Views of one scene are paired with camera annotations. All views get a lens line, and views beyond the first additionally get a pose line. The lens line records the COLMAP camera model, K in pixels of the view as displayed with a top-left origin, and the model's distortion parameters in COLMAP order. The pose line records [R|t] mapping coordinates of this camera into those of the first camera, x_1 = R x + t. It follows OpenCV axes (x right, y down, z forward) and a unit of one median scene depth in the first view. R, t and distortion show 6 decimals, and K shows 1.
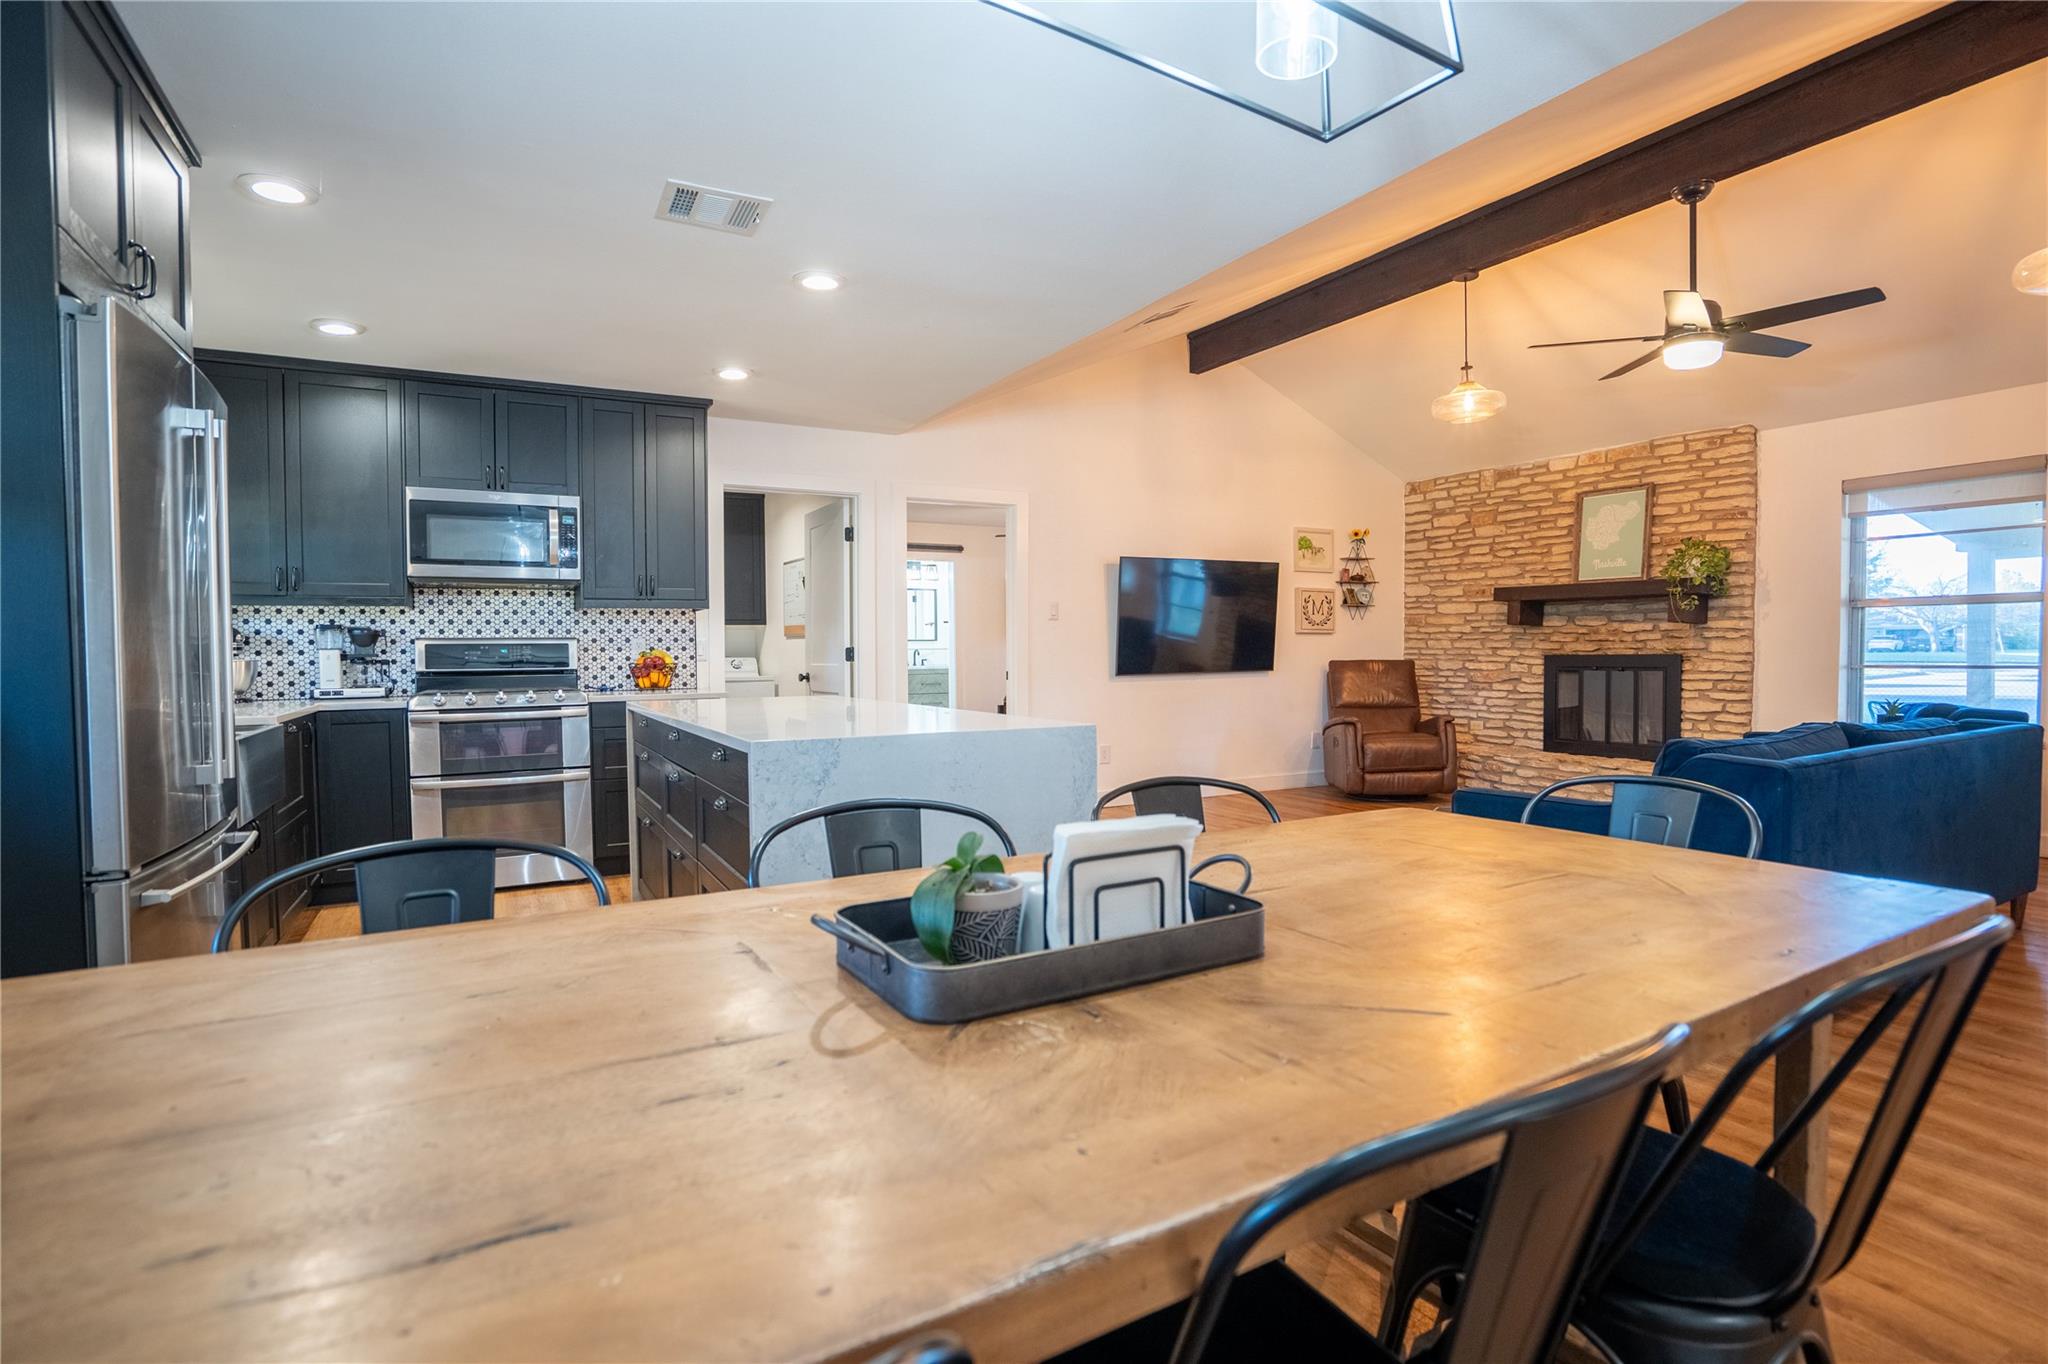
lens RADIAL K [[958.6, 0, 995.2], [0, 958.6, 676.9], [0, 0, 1]] dist [-0.048422, 0.017239]
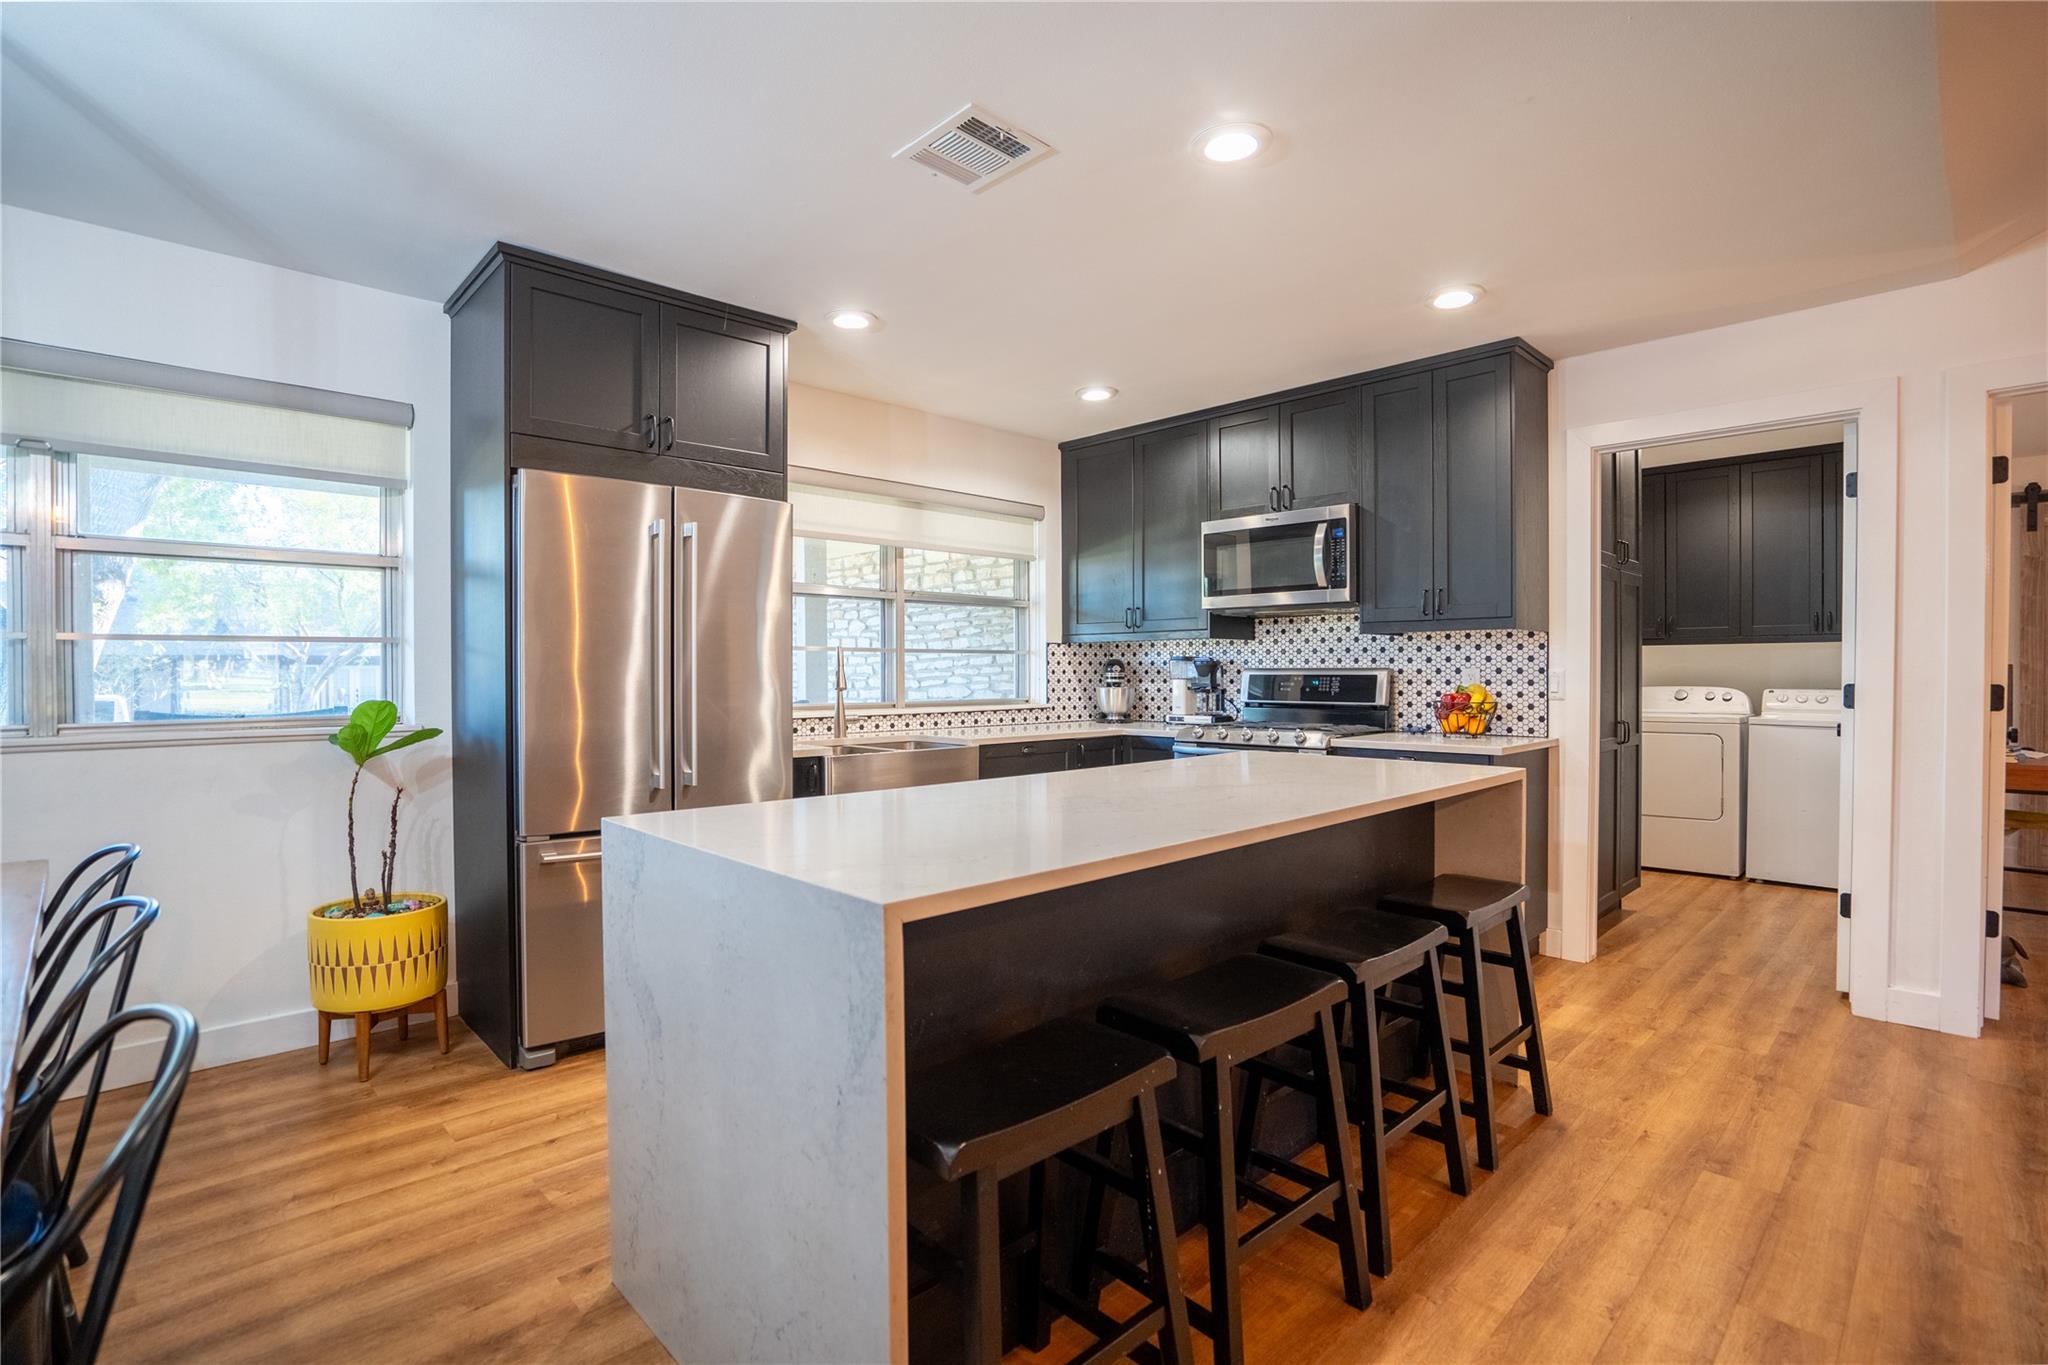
lens RADIAL K [[958.6, 0, 1036.0], [0, 958.6, 684.4], [0, 0, 1]] dist [-0.048422, 0.017239]
pose [[0.290479, 0.020270, -0.956667, 0.216763], [-0.028609, 0.999513, 0.012491, -0.022112], [0.956454, 0.023741, 0.290917, 0.355687]]
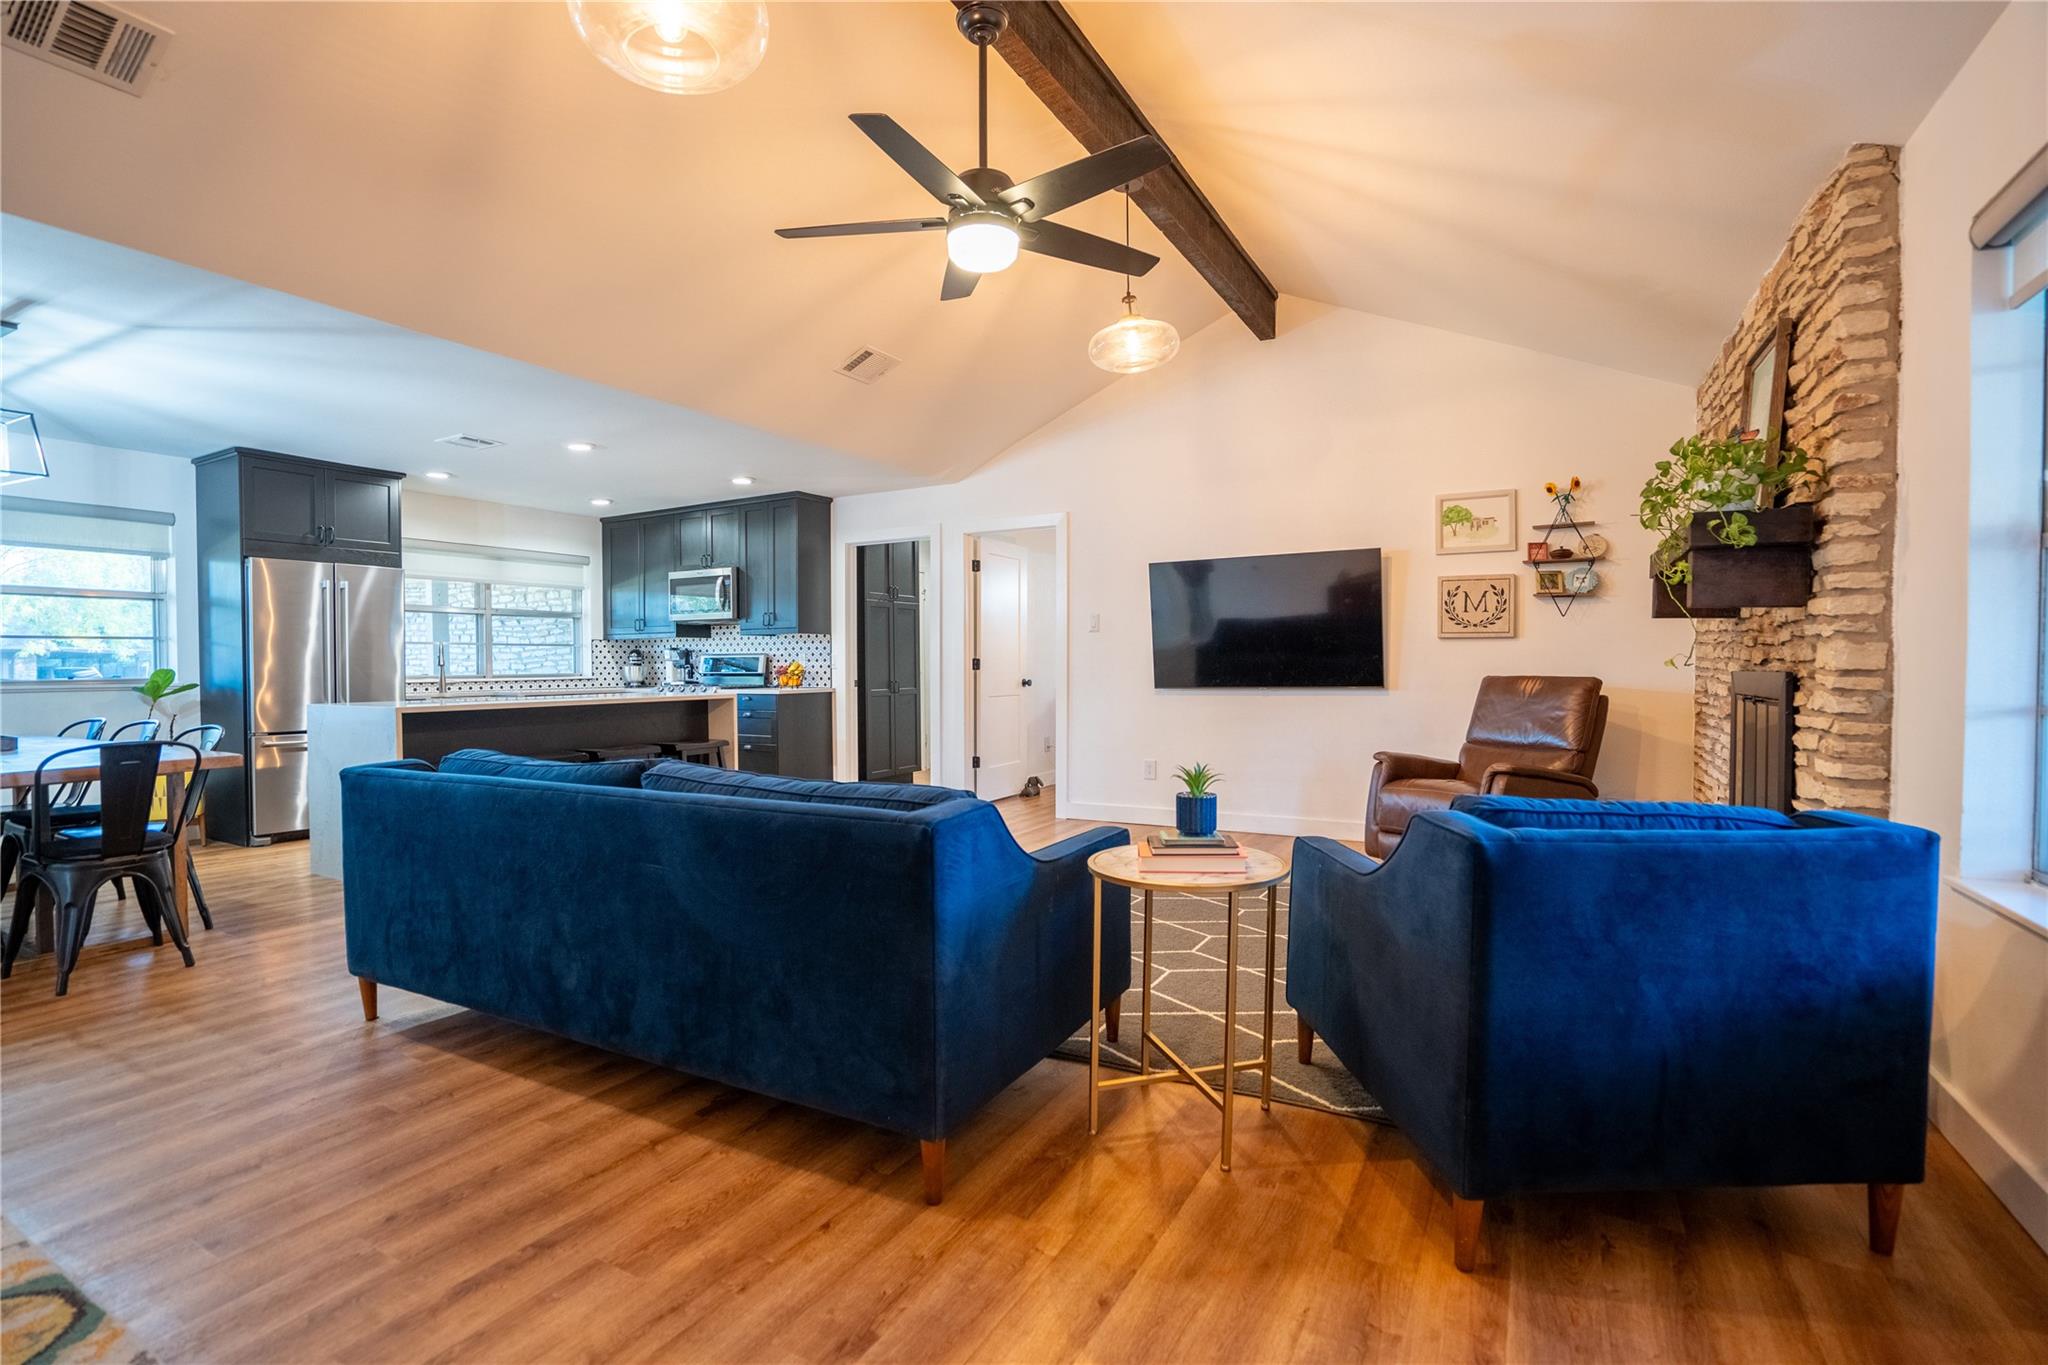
lens RADIAL K [[958.6, 0, 1040.8], [0, 958.6, 678.2], [0, 0, 1]] dist [-0.048422, 0.017239]
pose [[0.541935, 0.016428, -0.840260, 0.901856], [-0.022165, 0.999741, 0.005250, -0.014295], [0.840128, 0.015779, 0.542158, 0.407203]]
